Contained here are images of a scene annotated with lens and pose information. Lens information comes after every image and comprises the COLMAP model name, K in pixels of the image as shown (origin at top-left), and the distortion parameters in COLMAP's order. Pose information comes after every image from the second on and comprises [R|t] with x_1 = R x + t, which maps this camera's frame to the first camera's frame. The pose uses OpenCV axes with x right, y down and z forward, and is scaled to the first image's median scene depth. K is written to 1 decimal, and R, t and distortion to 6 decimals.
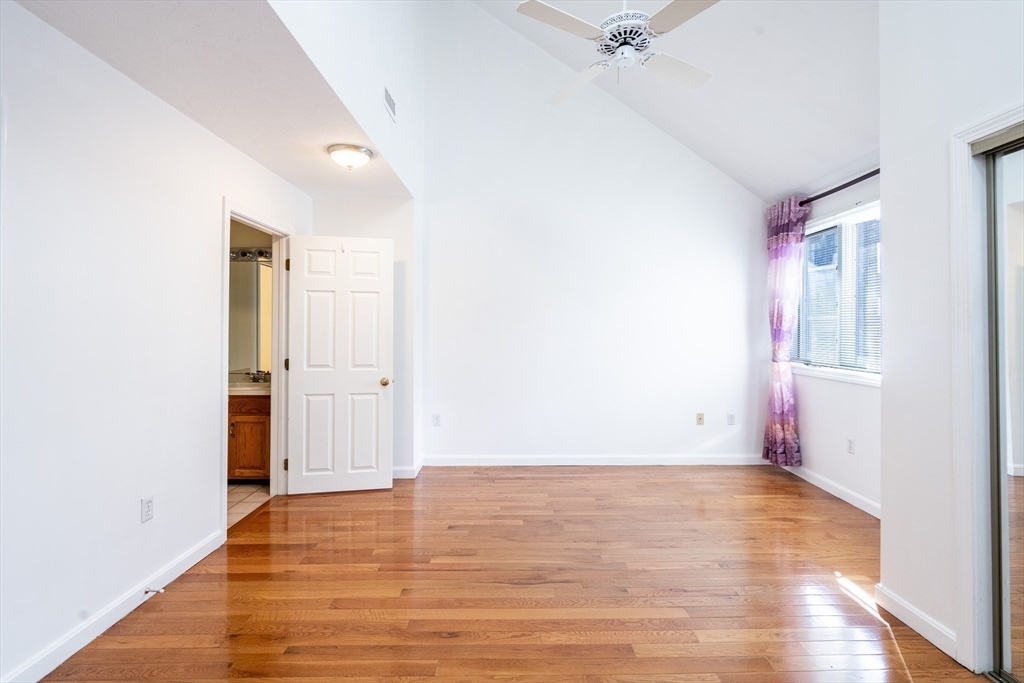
lens RADIAL K [[472.5, 0, 518.0], [0, 472.5, 323.4], [0, 0, 1]] dist [-0.008182, 0.004105]
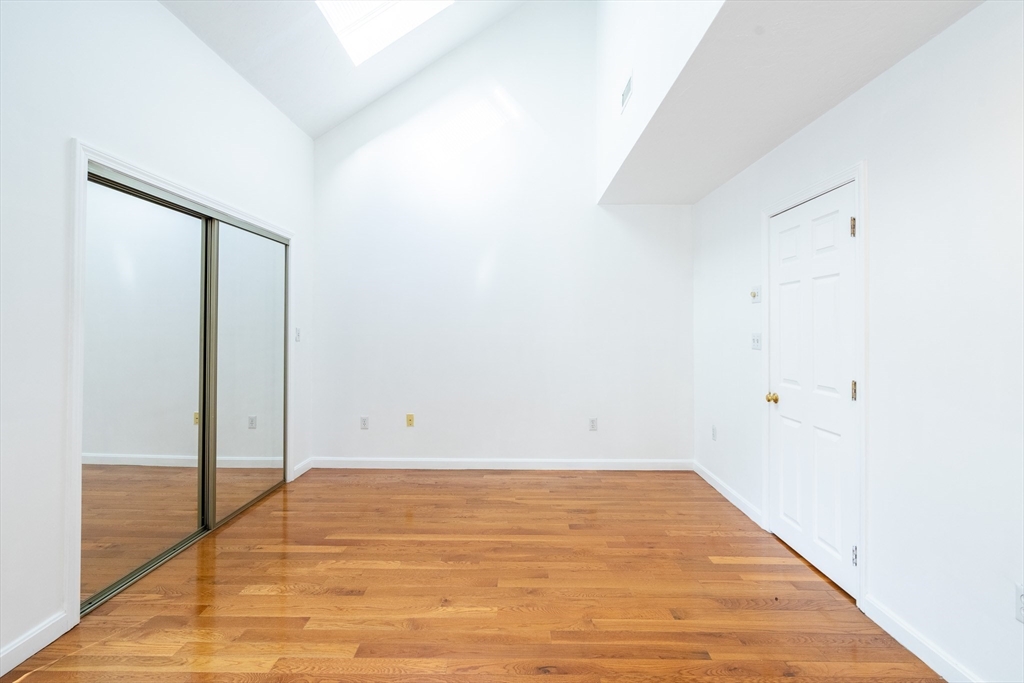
lens RADIAL K [[472.5, 0, 518.0], [0, 472.5, 323.4], [0, 0, 1]] dist [-0.008182, 0.004105]
pose [[-0.999804, -0.011695, 0.016000, -0.075924], [-0.012092, 0.999617, -0.024892, 0.021256], [-0.015703, -0.025080, -0.999562, 1.512335]]
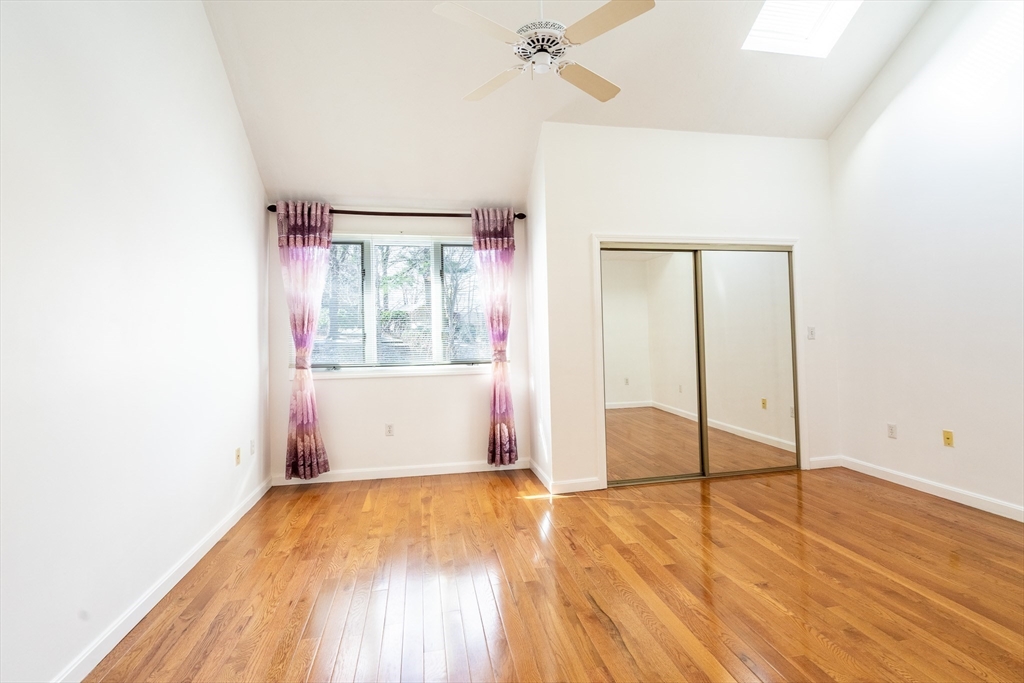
lens RADIAL K [[472.5, 0, 518.0], [0, 472.5, 323.4], [0, 0, 1]] dist [-0.008182, 0.004105]
pose [[-0.188061, 0.022743, 0.981894, -0.766159], [0.007990, 0.999734, -0.021626, 0.022819], [-0.982125, 0.003778, -0.188193, 1.266948]]
